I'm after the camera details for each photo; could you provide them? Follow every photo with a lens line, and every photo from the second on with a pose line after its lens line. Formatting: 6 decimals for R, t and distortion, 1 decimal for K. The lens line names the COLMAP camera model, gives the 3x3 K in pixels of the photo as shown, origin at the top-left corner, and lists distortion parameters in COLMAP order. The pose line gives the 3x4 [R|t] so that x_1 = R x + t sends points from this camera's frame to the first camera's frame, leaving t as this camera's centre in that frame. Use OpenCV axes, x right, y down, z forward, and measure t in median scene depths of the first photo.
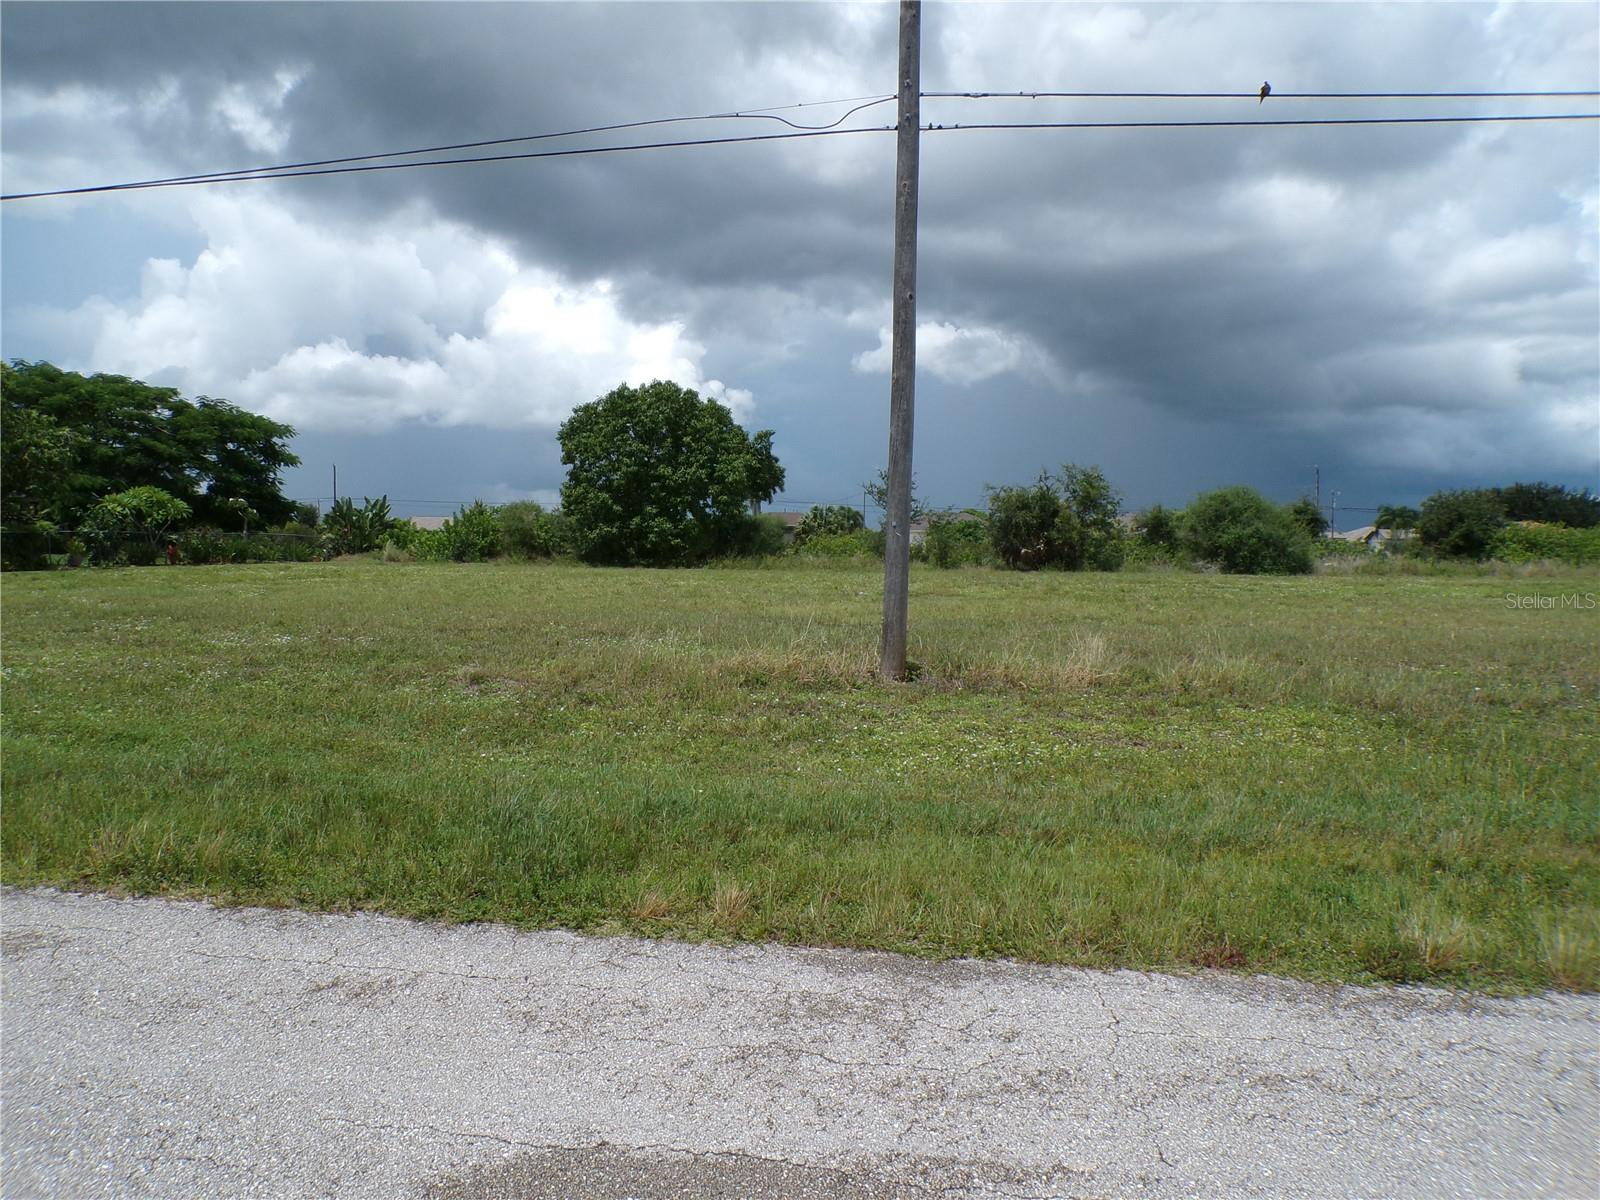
lens RADIAL K [[1074.5, 0, 763.5], [0, 1074.5, 607.2], [0, 0, 1]] dist [-0.056522, 0.031590]
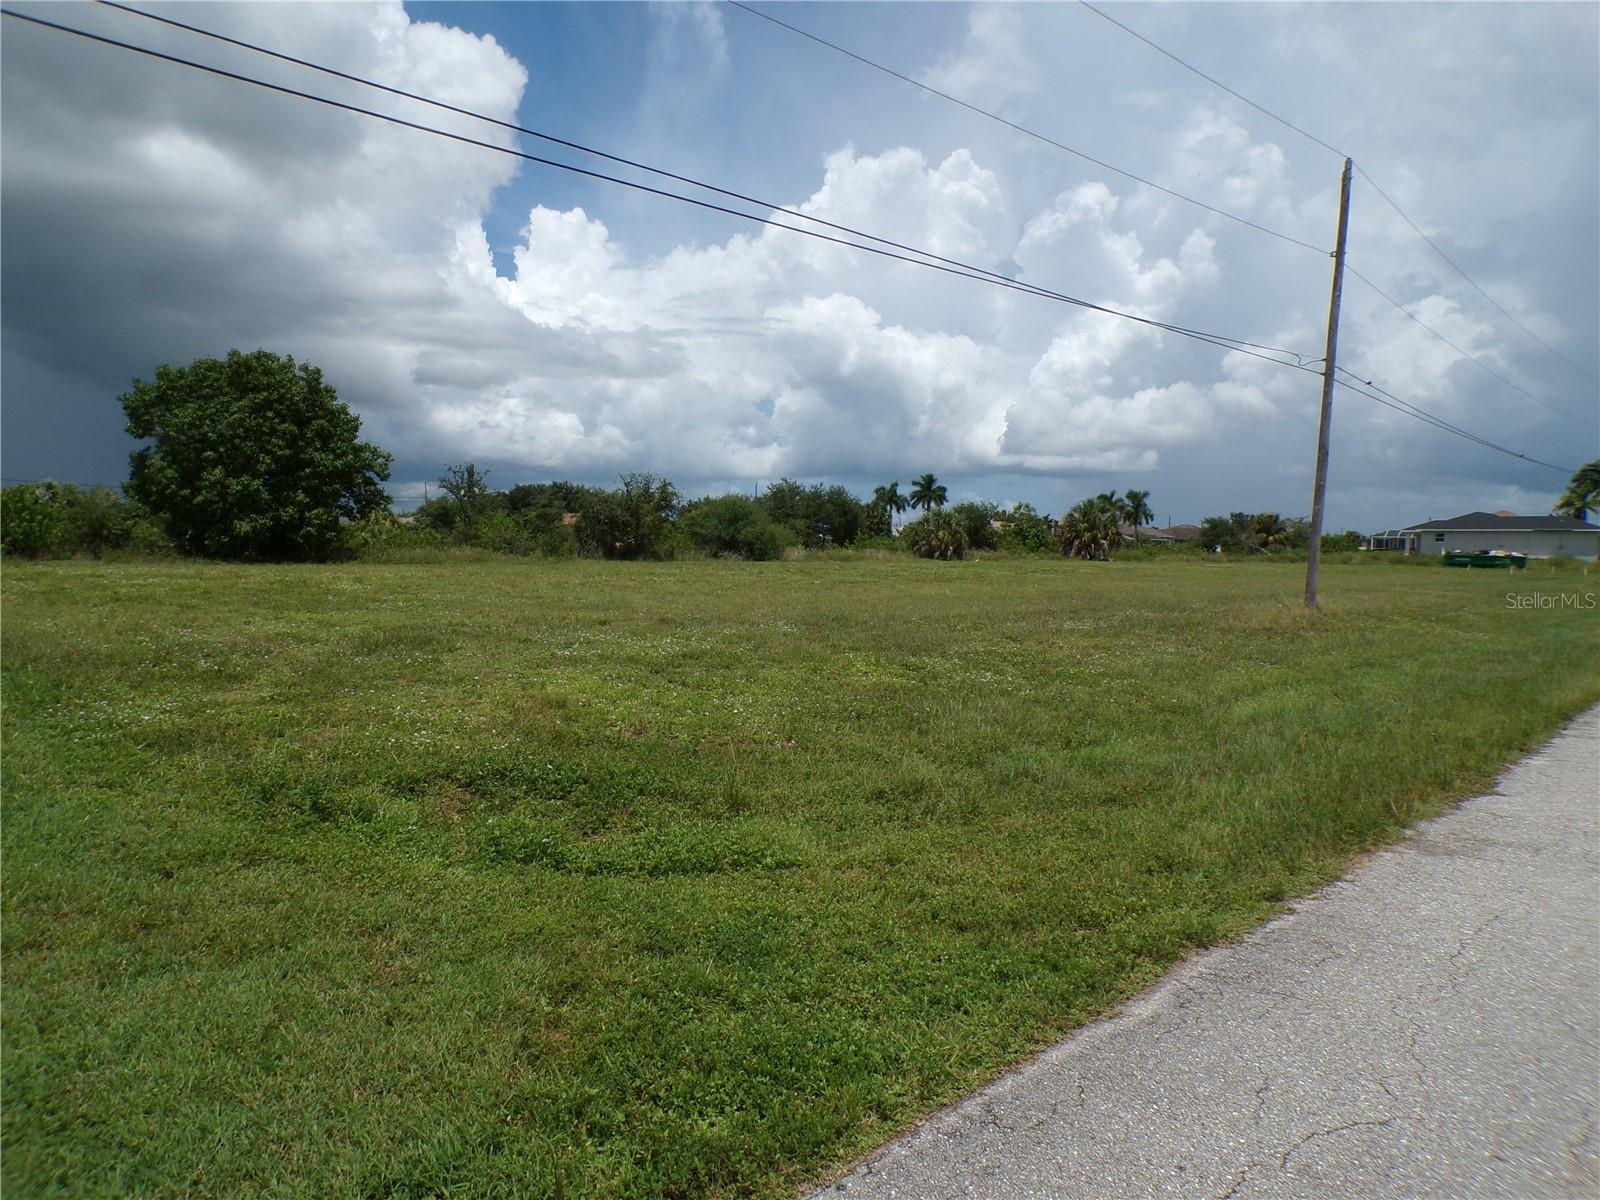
lens RADIAL K [[1074.5, 0, 798.8], [0, 1074.5, 597.7], [0, 0, 1]] dist [-0.056522, 0.031590]
pose [[0.589435, -0.038938, 0.806877, -0.593264], [0.034130, 0.999146, 0.023285, -0.014360], [-0.807095, 0.013814, 0.590260, 0.139200]]
